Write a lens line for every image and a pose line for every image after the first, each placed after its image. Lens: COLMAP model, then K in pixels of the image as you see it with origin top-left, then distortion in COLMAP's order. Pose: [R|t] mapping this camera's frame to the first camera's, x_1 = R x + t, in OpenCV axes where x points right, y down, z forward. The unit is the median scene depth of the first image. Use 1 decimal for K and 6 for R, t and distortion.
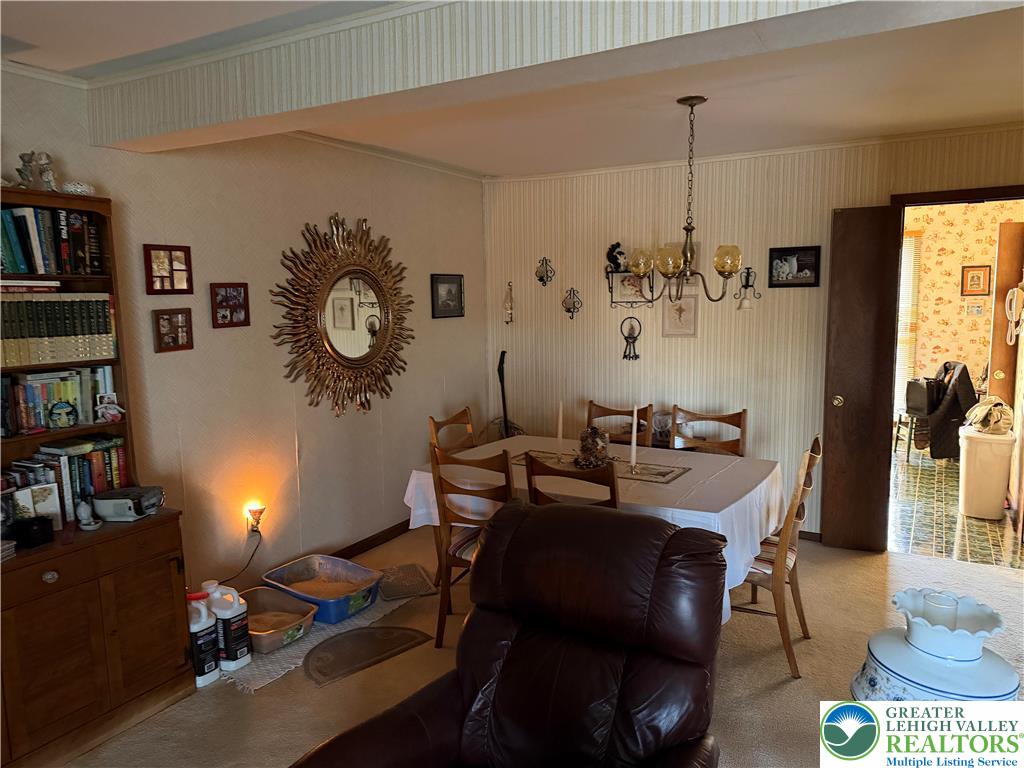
lens RADIAL K [[743.2, 0, 536.5], [0, 743.2, 390.3], [0, 0, 1]] dist [0.082726, -0.115312]
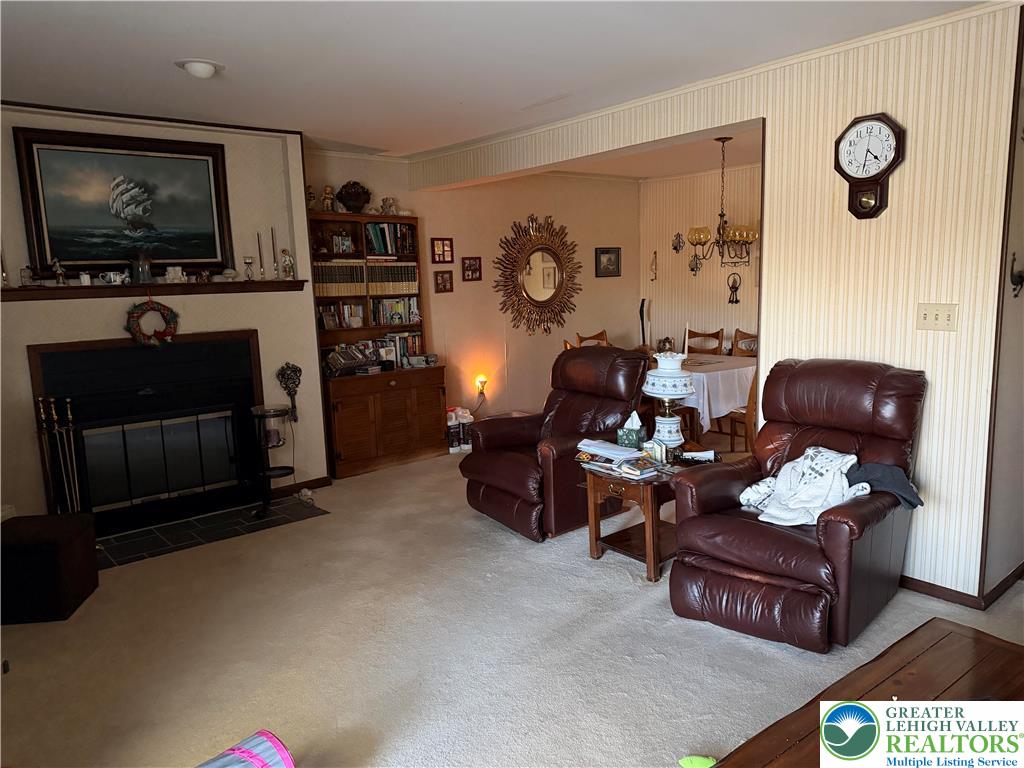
lens RADIAL K [[747.8, 0, 512.0], [0, 747.8, 384.0], [0, 0, 1]] dist [0.145663, -0.240781]
pose [[0.932720, 0.033126, -0.359078, 0.391635], [-0.025513, 0.999338, 0.025921, 0.130489], [0.359699, -0.015016, 0.932948, -0.759065]]
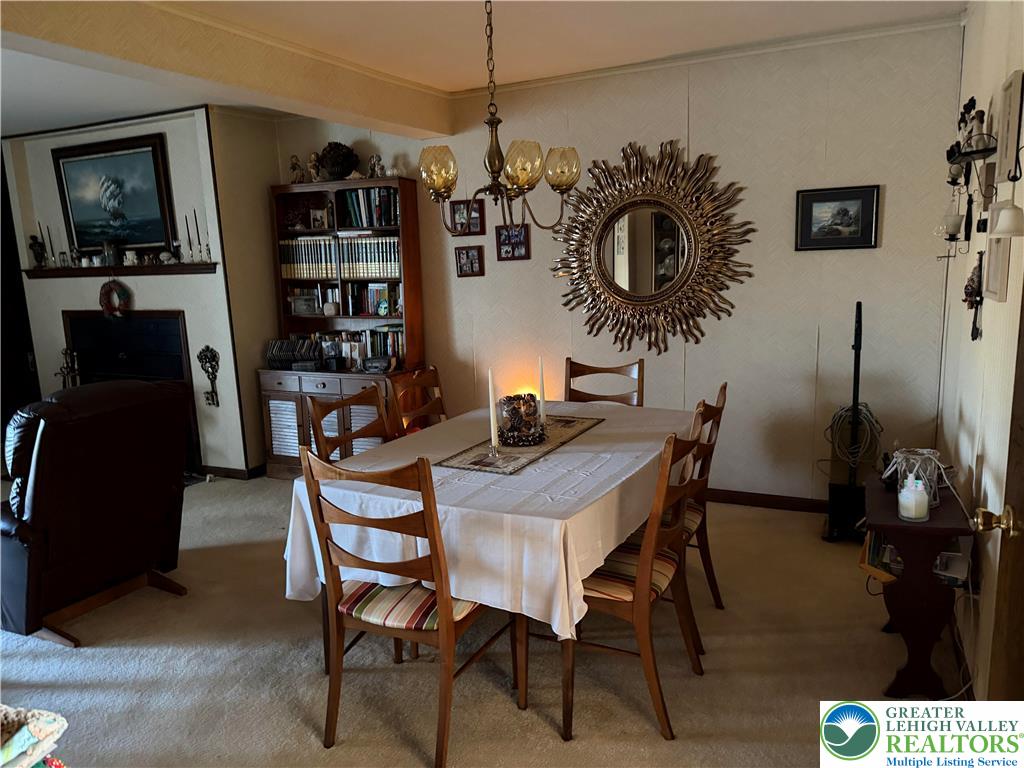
lens RADIAL K [[747.8, 0, 512.0], [0, 747.8, 384.0], [0, 0, 1]] dist [0.145663, -0.240781]
pose [[0.038407, 0.175173, -0.983788, 0.947001], [-0.094184, 0.980766, 0.170958, -0.103145], [0.994814, 0.086091, 0.054166, 1.024121]]
